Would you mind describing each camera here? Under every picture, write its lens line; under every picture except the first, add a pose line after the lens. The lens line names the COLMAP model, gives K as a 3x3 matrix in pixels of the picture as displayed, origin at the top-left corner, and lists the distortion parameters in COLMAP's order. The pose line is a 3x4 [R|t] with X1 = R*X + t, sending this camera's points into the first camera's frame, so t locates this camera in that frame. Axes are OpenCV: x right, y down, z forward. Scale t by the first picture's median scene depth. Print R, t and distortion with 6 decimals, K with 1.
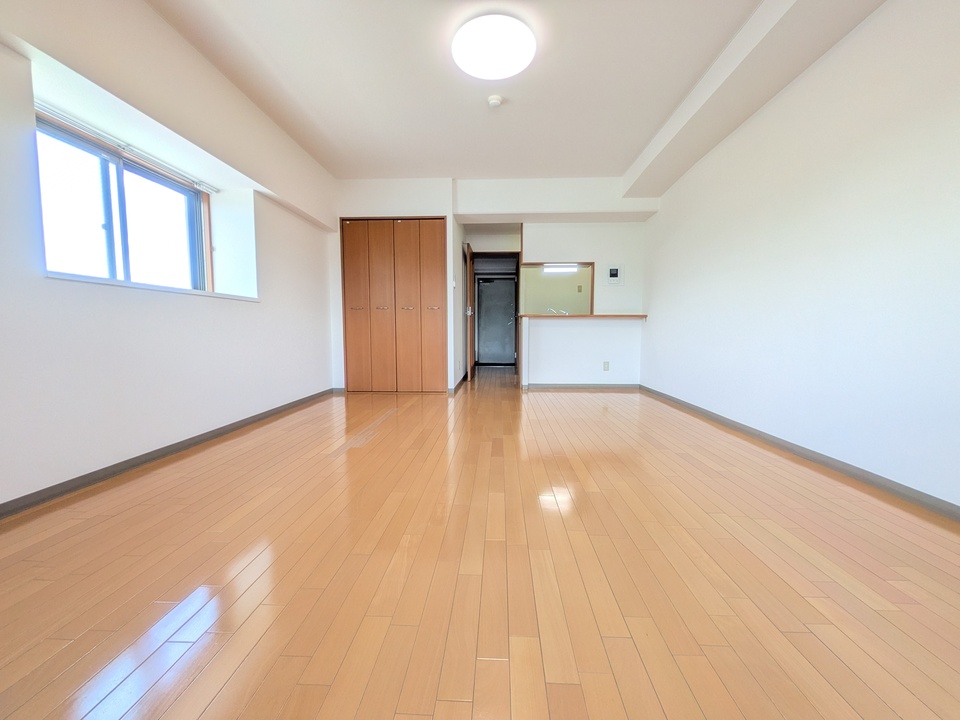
lens RADIAL K [[383.6, 0, 484.2], [0, 383.6, 362.0], [0, 0, 1]] dist [0.001086, -0.000249]
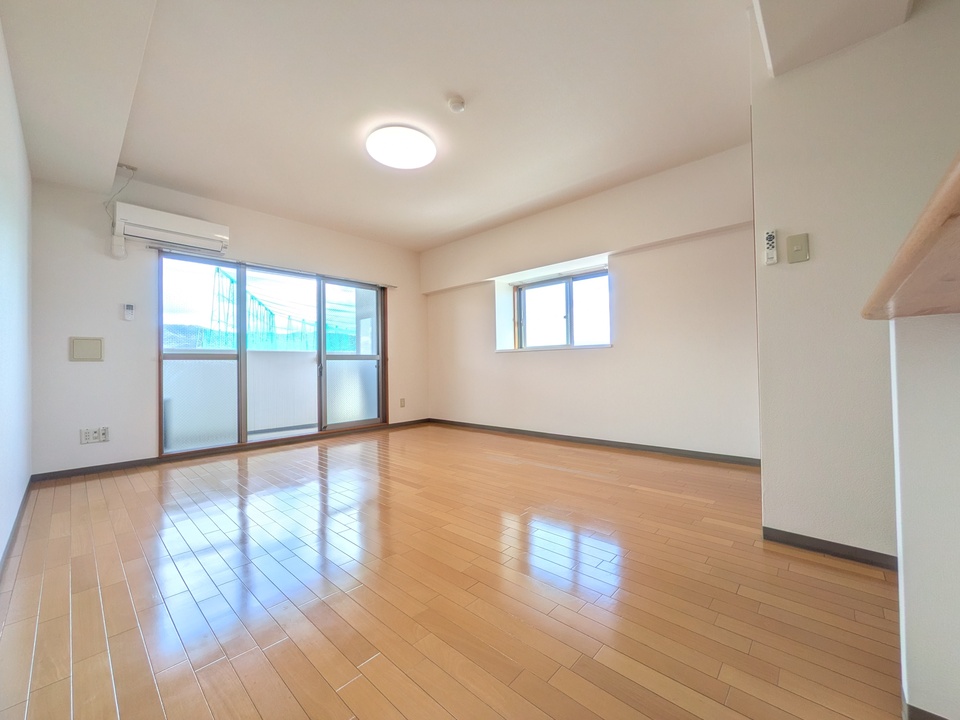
lens RADIAL K [[383.6, 0, 484.2], [0, 383.6, 362.0], [0, 0, 1]] dist [0.001086, -0.000249]
pose [[-0.650902, 0.016781, -0.758976, 0.408426], [-0.036451, 0.997912, 0.053324, -0.112274], [0.758286, 0.062374, -0.648931, 1.049506]]
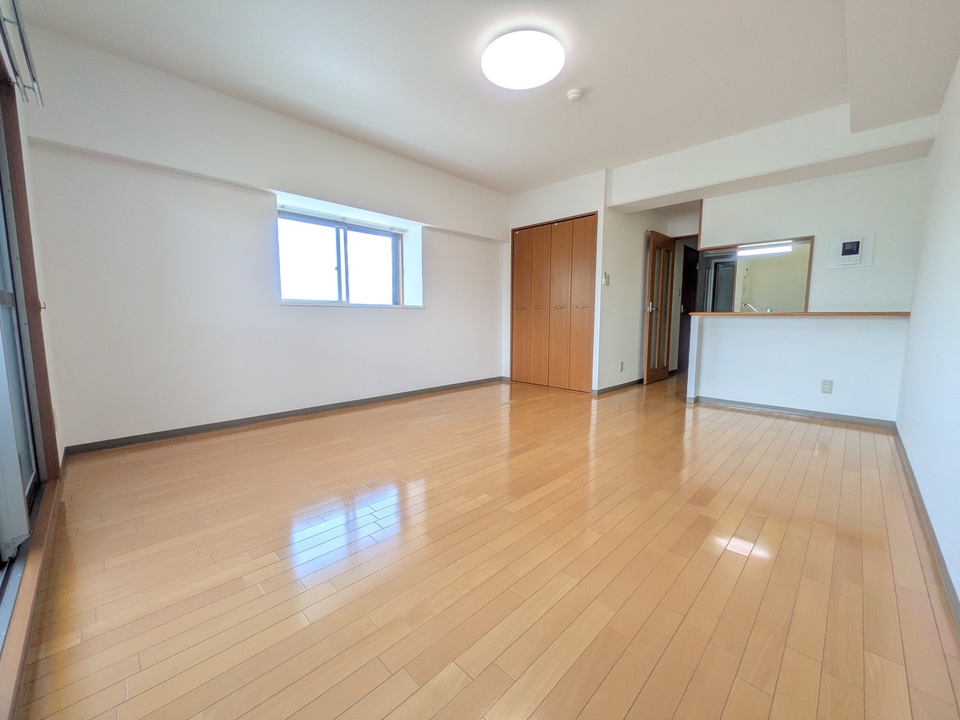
lens RADIAL K [[383.6, 0, 484.2], [0, 383.6, 362.0], [0, 0, 1]] dist [0.001086, -0.000249]
pose [[0.741199, 0.080936, -0.666388, 0.349210], [-0.060681, 0.996719, 0.053563, -0.036321], [0.668537, 0.000736, 0.743678, 0.090902]]
